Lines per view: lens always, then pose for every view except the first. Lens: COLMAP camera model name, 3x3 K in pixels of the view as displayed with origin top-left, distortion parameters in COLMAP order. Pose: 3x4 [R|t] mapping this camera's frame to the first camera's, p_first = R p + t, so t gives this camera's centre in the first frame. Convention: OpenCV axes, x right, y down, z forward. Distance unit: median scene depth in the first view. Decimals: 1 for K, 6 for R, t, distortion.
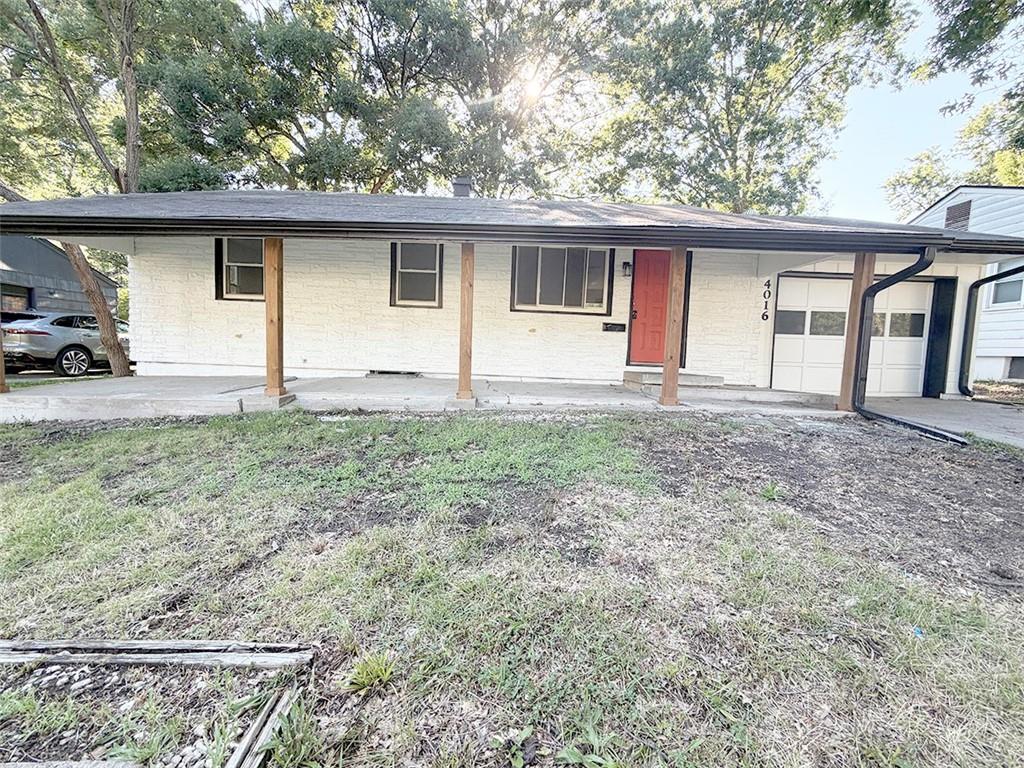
lens RADIAL K [[408.3, 0, 507.6], [0, 408.3, 384.4], [0, 0, 1]] dist [-0.002326, 0.000645]
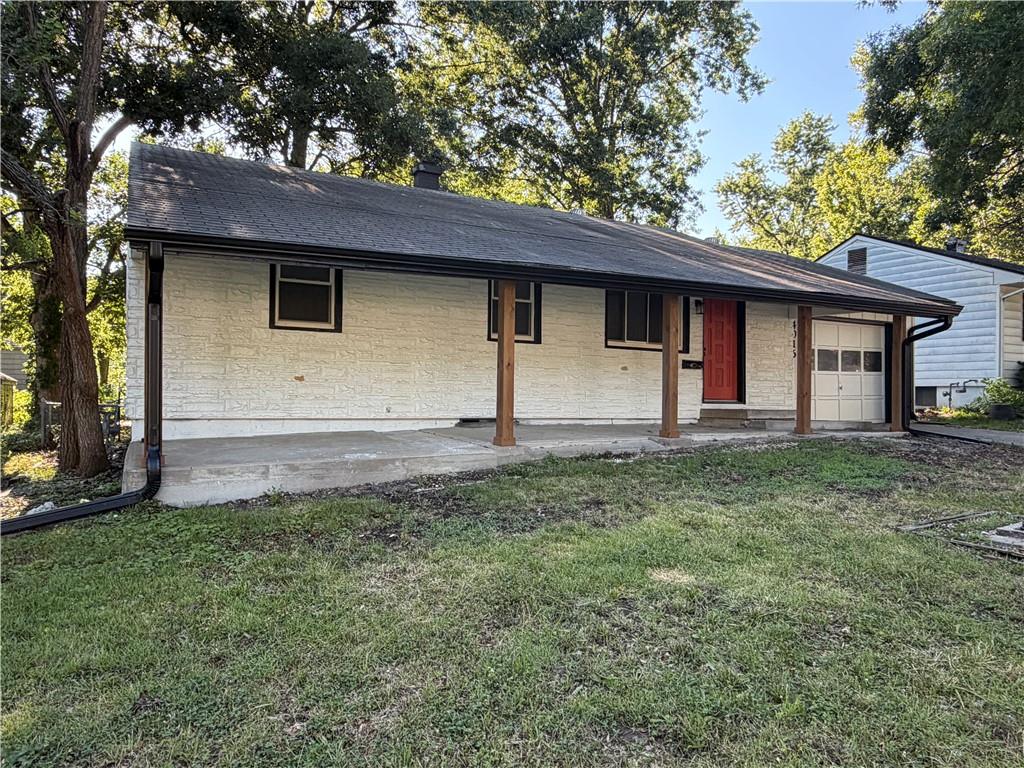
lens RADIAL K [[693.7, 0, 516.4], [0, 693.7, 384.2], [0, 0, 1]] dist [0.006030, -0.000710]
pose [[0.876764, -0.017217, 0.480612, -0.910209], [0.057975, 0.995855, -0.070086, 0.000150], [-0.477413, 0.089312, 0.874128, -0.255947]]
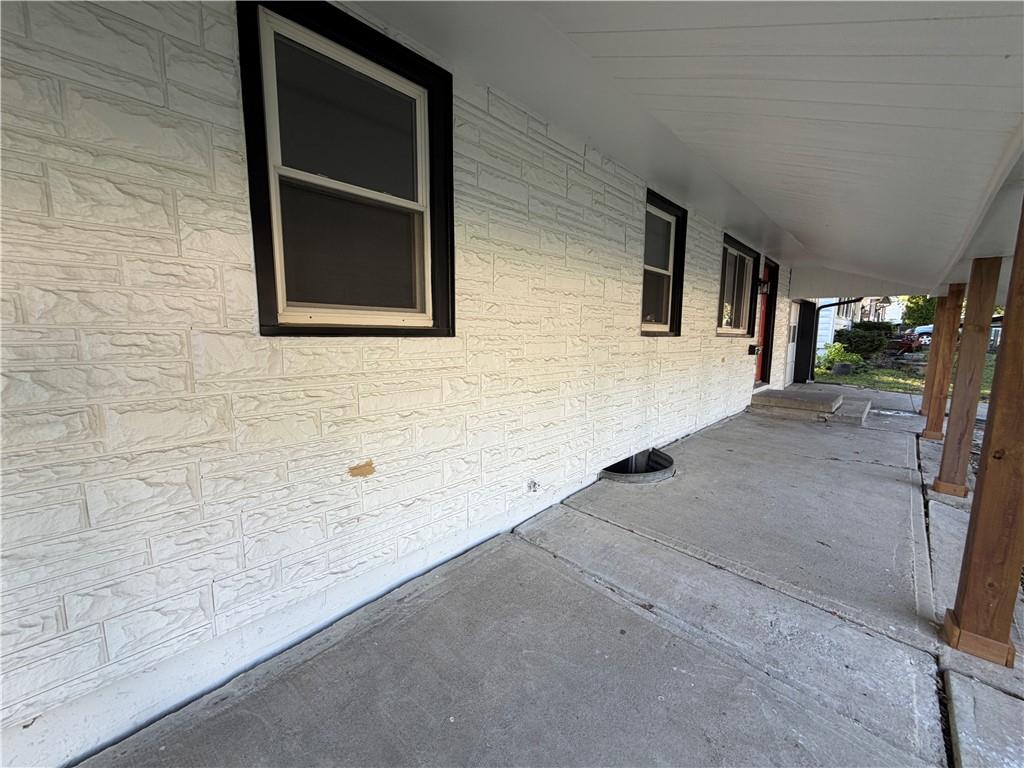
lens RADIAL K [[408.3, 0, 510.8], [0, 408.3, 385.1], [0, 0, 1]] dist [-0.002326, 0.000645]
pose [[0.695304, -0.120898, 0.708475, -0.768765], [0.071001, 0.992483, 0.099682, -0.190897], [-0.715200, -0.019007, 0.698661, 0.748835]]
